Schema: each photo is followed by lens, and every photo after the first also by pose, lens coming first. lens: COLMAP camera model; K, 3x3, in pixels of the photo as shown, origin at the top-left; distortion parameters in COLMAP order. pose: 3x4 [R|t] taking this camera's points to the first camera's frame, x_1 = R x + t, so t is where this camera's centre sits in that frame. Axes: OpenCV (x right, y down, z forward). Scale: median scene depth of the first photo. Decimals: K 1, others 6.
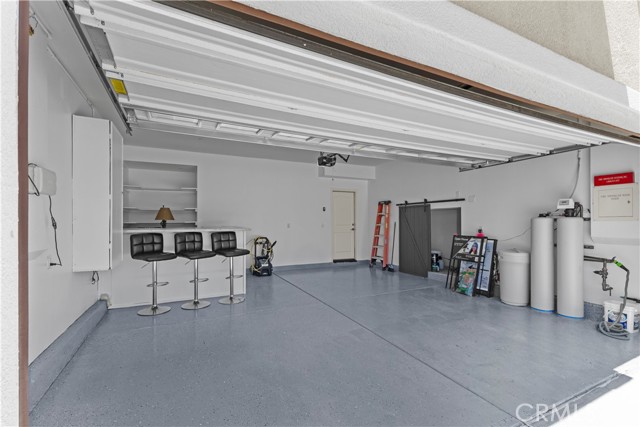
lens RADIAL K [[281.2, 0, 317.9], [0, 281.2, 219.8], [0, 0, 1]] dist [0.008913, -0.002114]
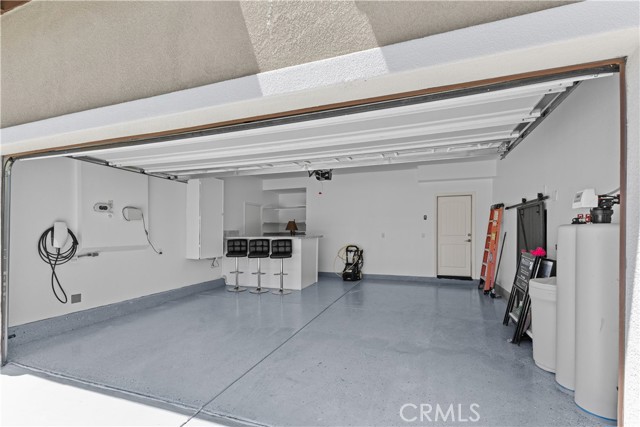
lens RADIAL K [[281.2, 0, 322.5], [0, 281.2, 228.0], [0, 0, 1]] dist [0.008913, -0.002114]
pose [[0.704786, -0.008319, -0.709371, 0.505037], [0.005982, 0.999965, -0.005784, -0.001143], [0.709395, -0.000168, 0.704811, 0.145642]]
